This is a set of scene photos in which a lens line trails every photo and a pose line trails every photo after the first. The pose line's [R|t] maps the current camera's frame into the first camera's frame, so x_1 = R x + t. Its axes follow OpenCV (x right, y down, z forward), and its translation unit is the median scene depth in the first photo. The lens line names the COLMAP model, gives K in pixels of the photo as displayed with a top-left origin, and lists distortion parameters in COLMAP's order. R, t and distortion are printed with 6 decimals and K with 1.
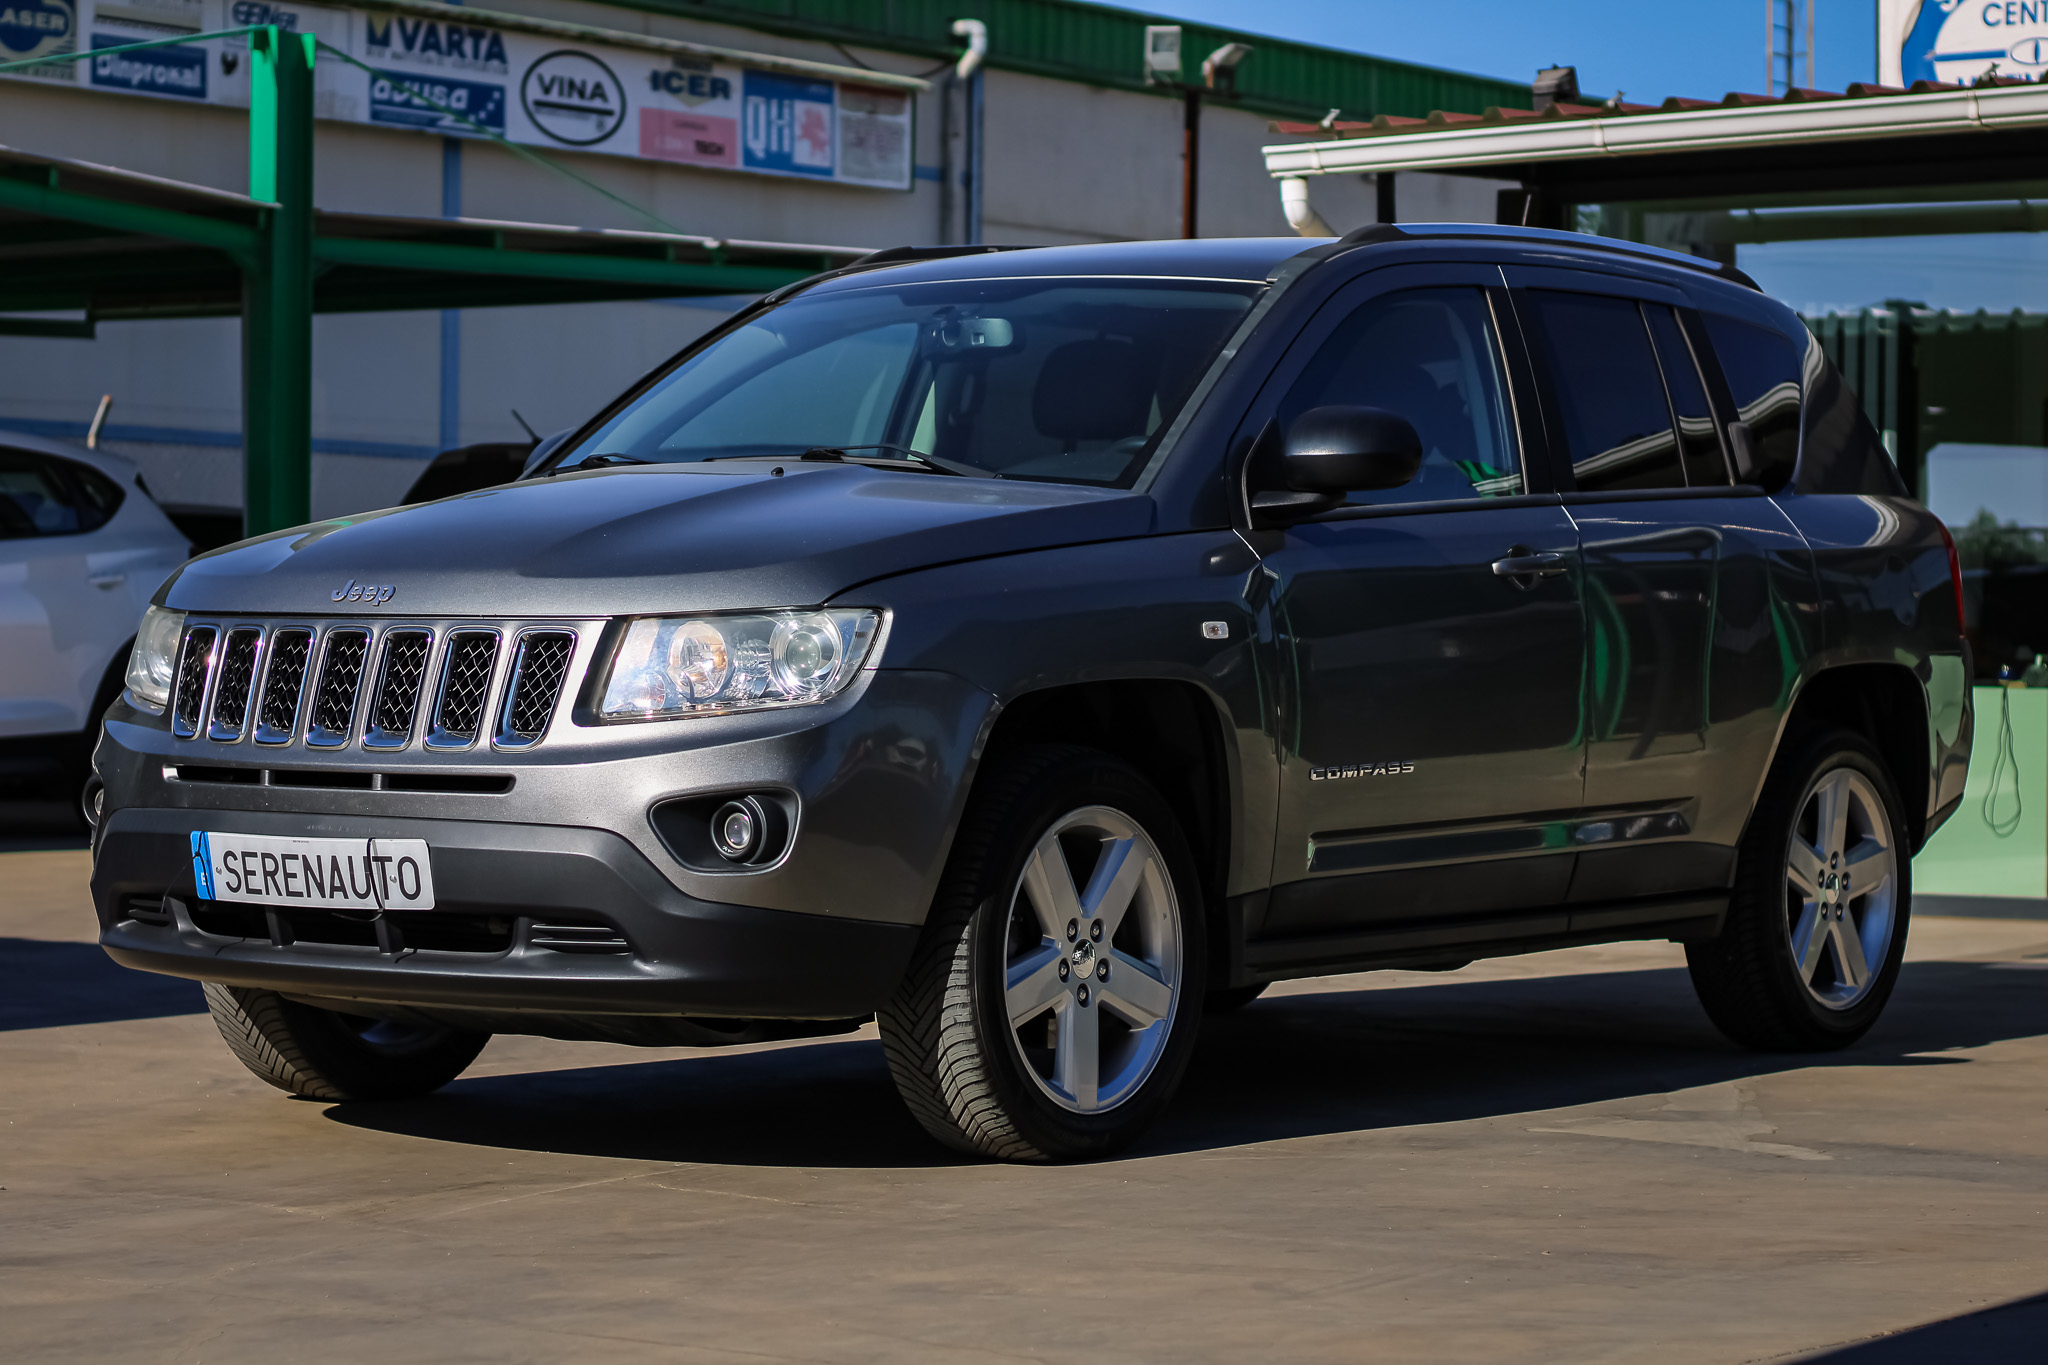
lens RADIAL K [[4862.1, 0, 1024.0], [0, 4862.1, 682.5], [0, 0, 1]] dist [-0.082001, -0.429089]
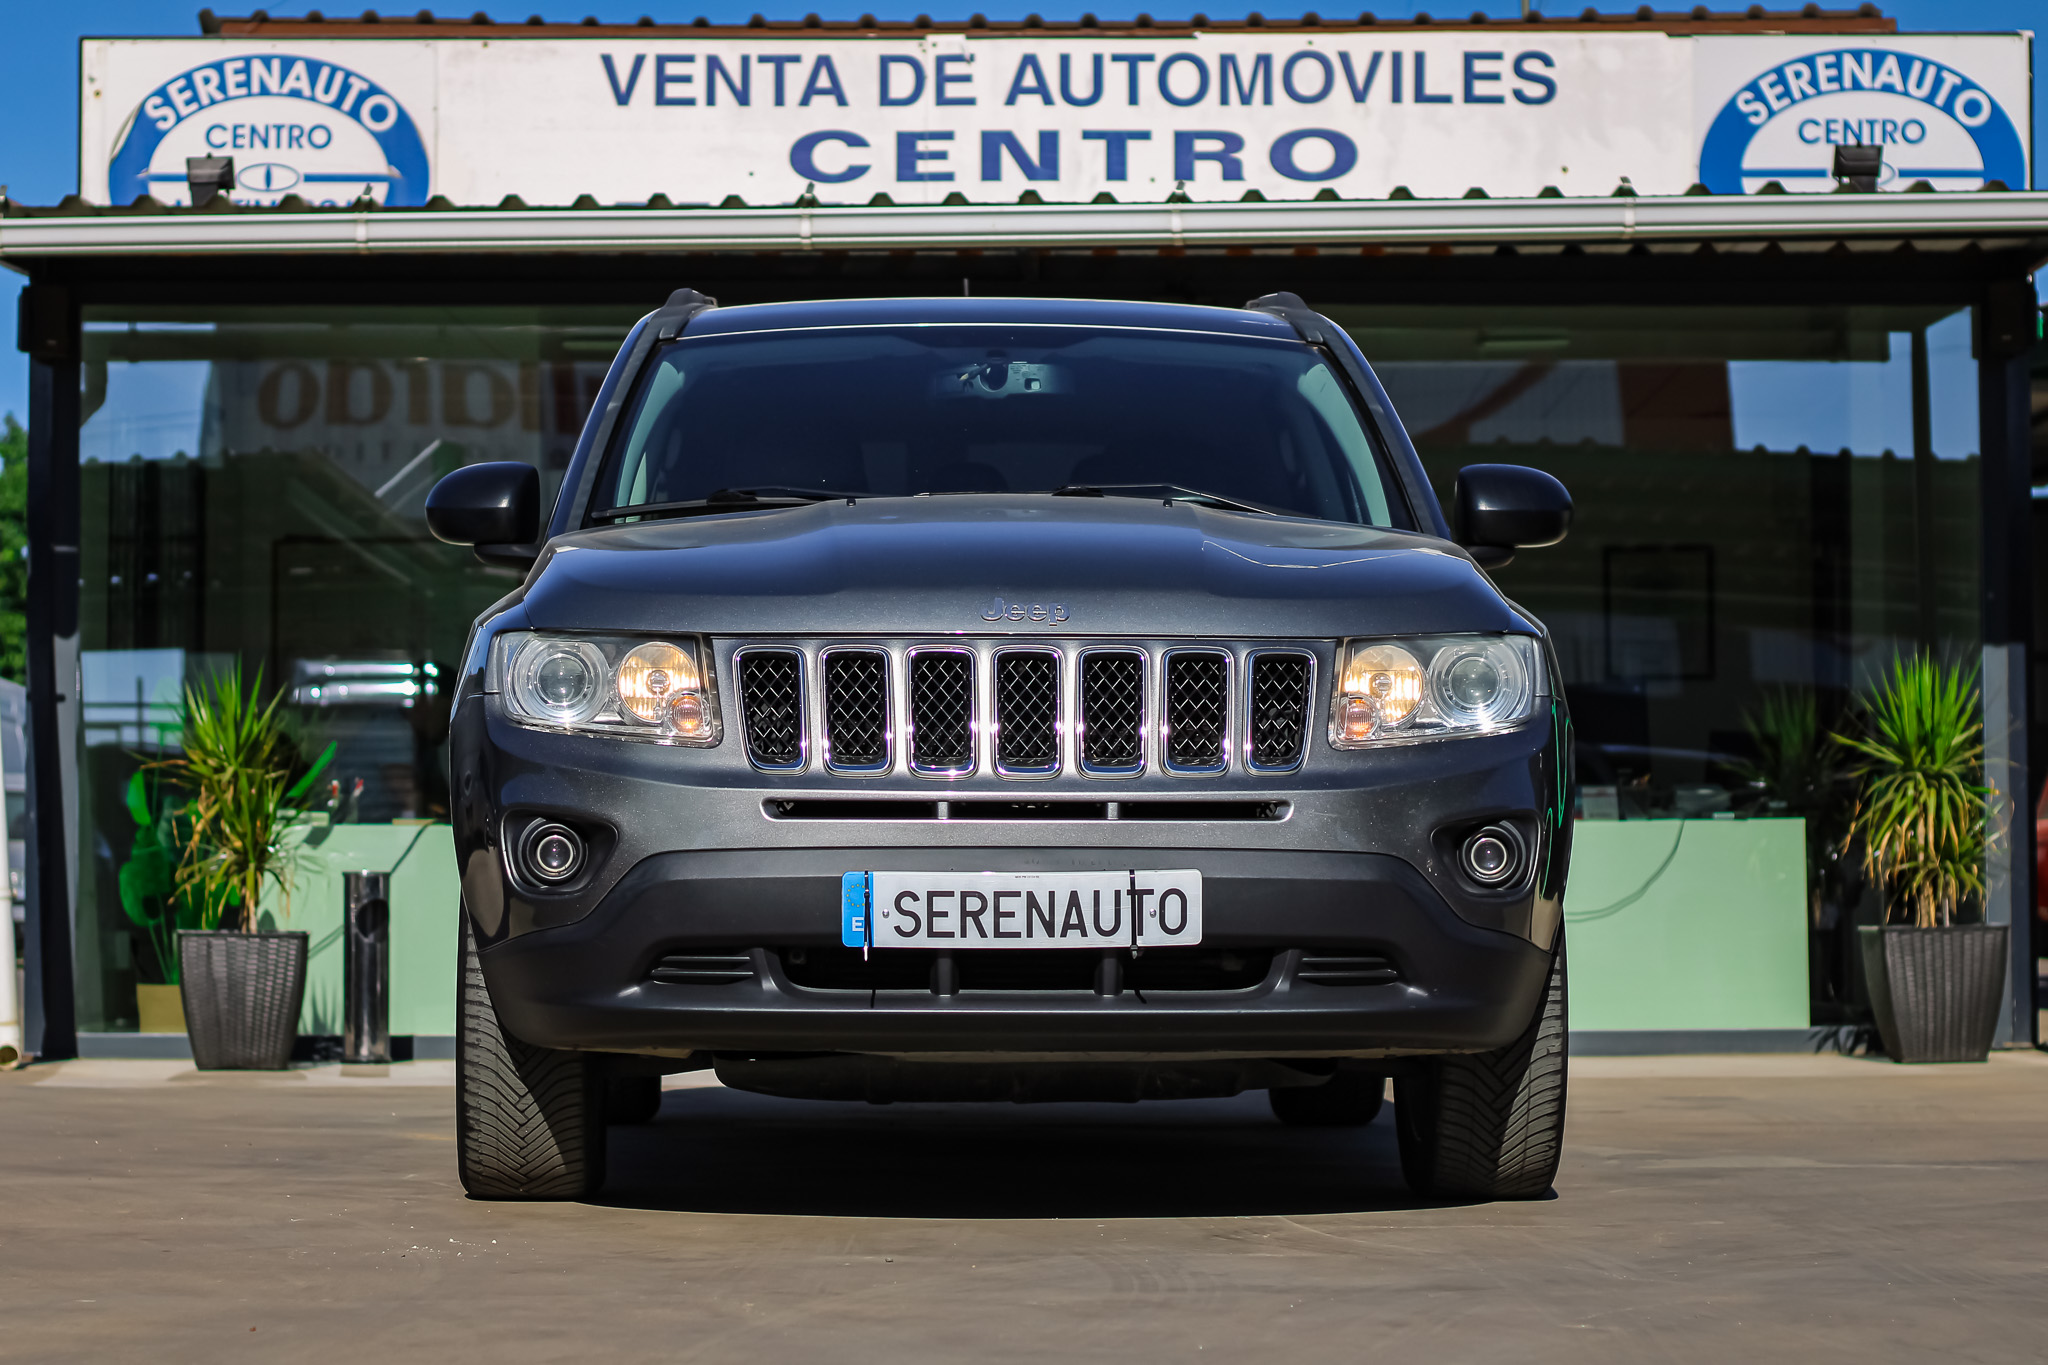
lens RADIAL K [[5236.1, 0, 1024.0], [0, 5236.1, 682.5], [0, 0, 1]] dist [-0.000979, -0.291567]
pose [[0.798387, 0.015665, 0.601941, -0.747466], [0.011318, 0.999095, -0.041013, 0.036530], [-0.602038, 0.039557, 0.797487, 0.202365]]
